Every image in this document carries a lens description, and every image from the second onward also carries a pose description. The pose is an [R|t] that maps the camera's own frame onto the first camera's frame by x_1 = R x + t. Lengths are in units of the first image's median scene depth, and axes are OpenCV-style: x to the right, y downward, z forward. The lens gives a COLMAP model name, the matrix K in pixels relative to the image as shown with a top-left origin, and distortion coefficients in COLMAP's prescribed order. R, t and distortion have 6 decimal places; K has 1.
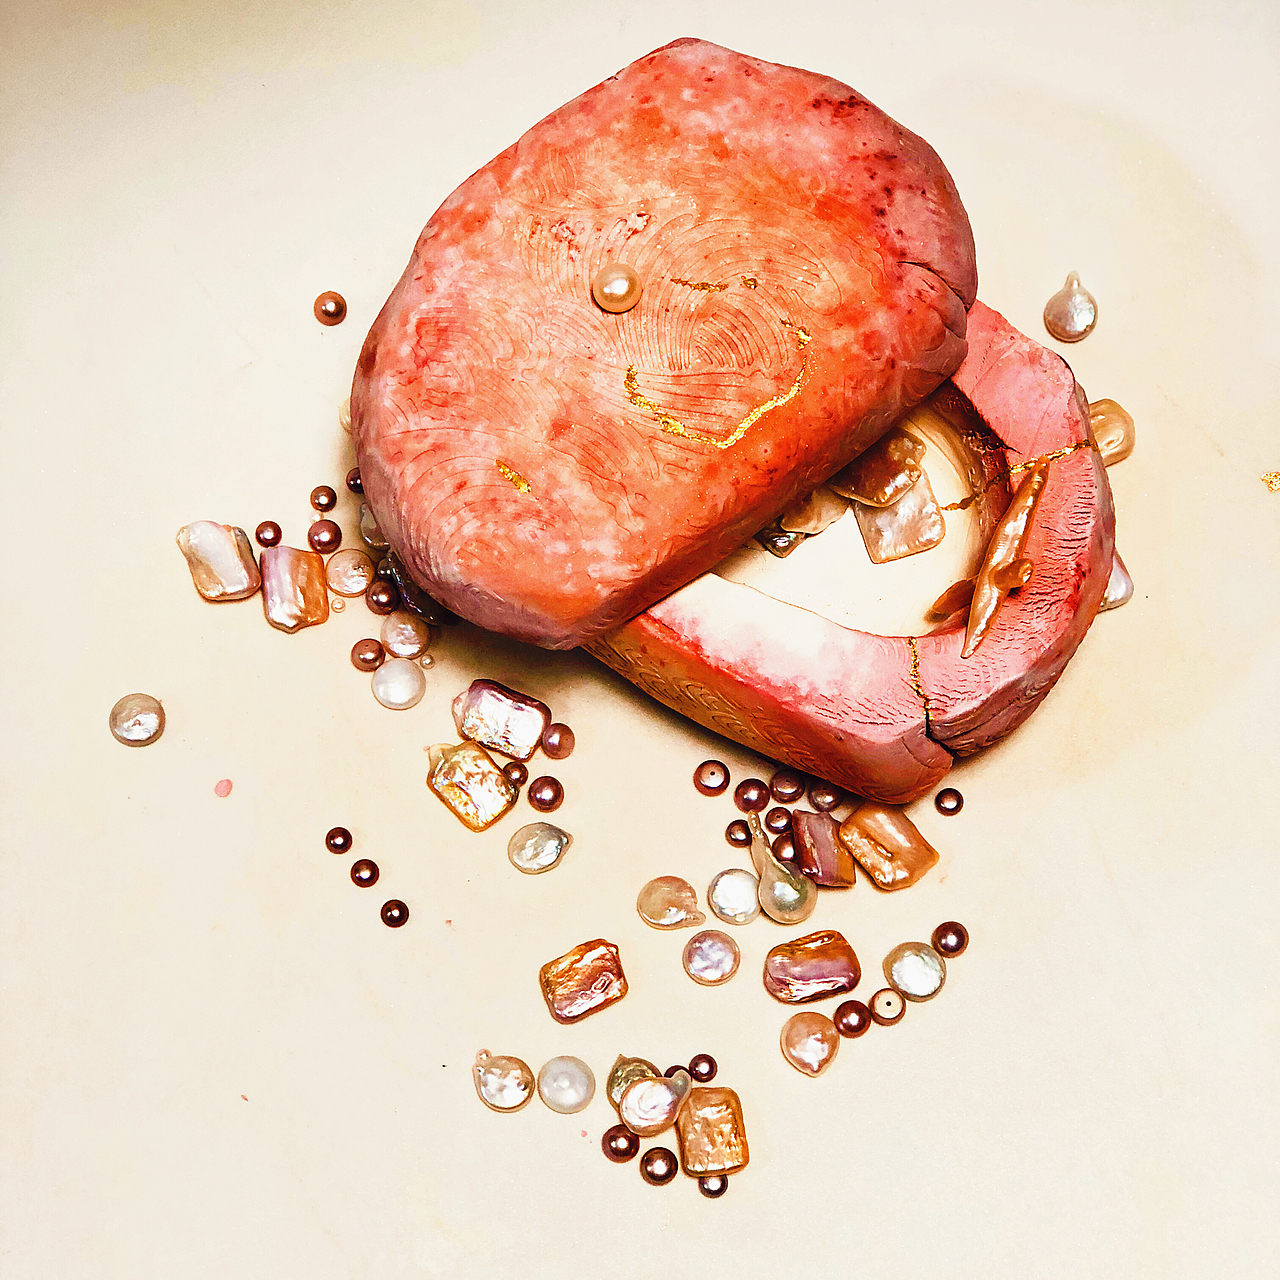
lens RADIAL K [[2978.1, 0, 640.0], [0, 2978.1, 640.0], [0, 0, 1]] dist [-0.241299, 0.912059]
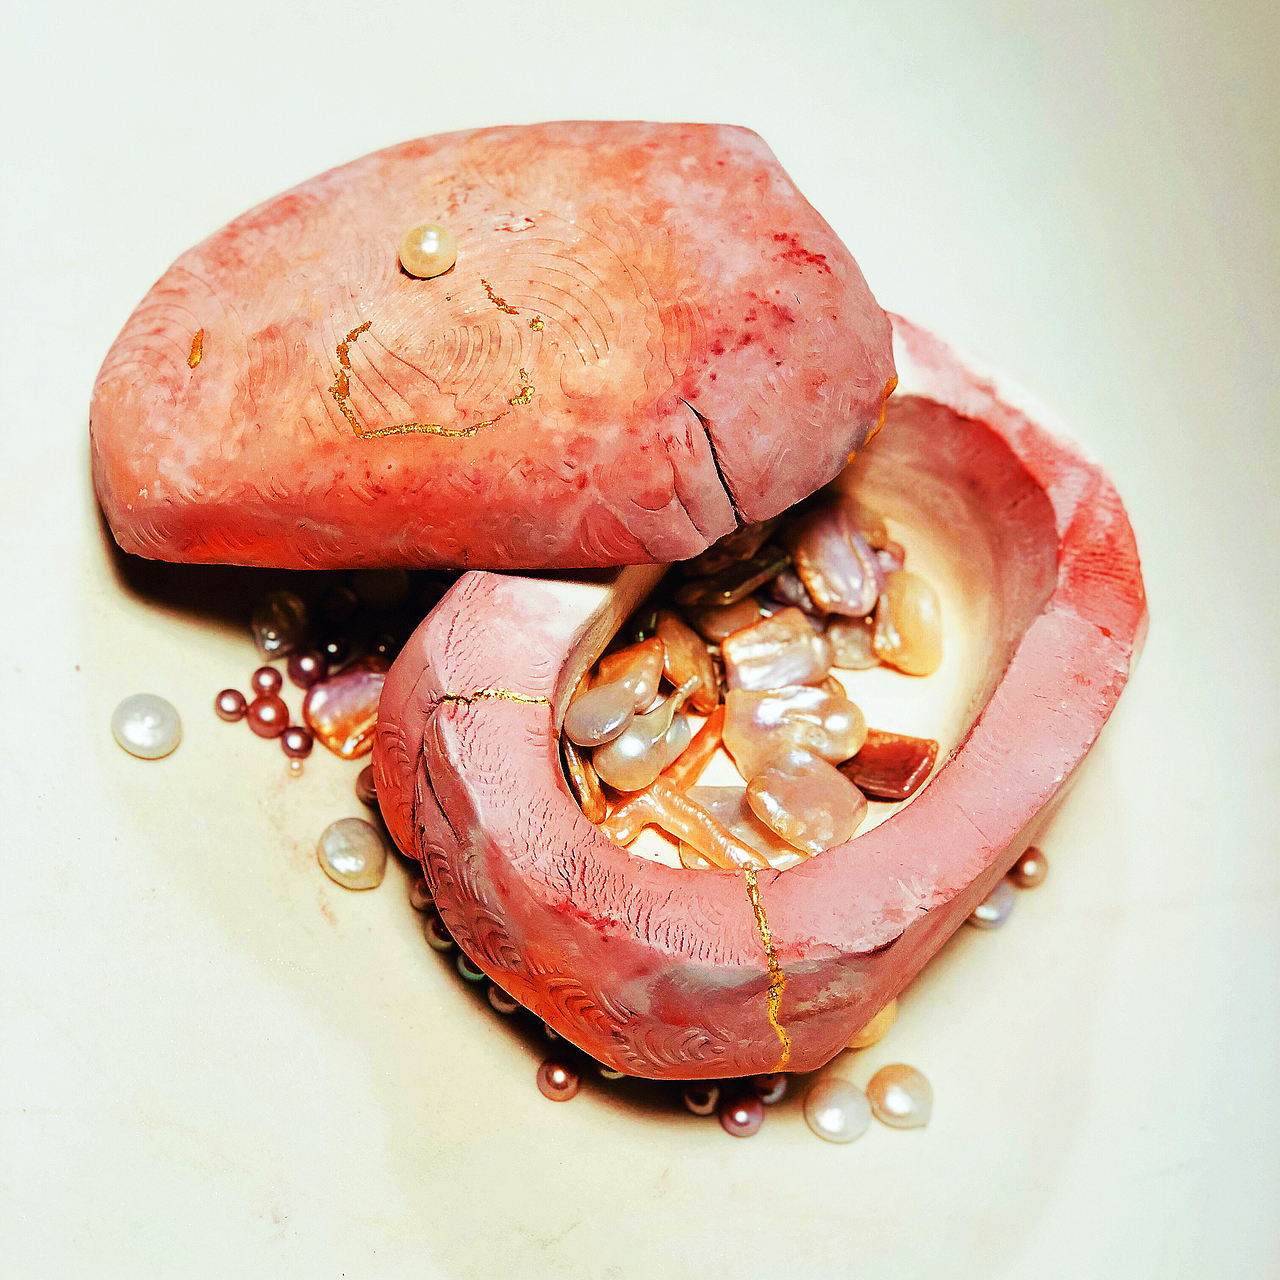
lens RADIAL K [[2978.1, 0, 640.0], [0, 2978.1, 640.0], [0, 0, 1]] dist [-0.241299, 0.912059]
pose [[0.685807, 0.551853, -0.474476, 0.496660], [-0.651028, 0.756597, -0.061013, -0.021917], [0.325317, 0.350740, 0.878151, 0.313013]]
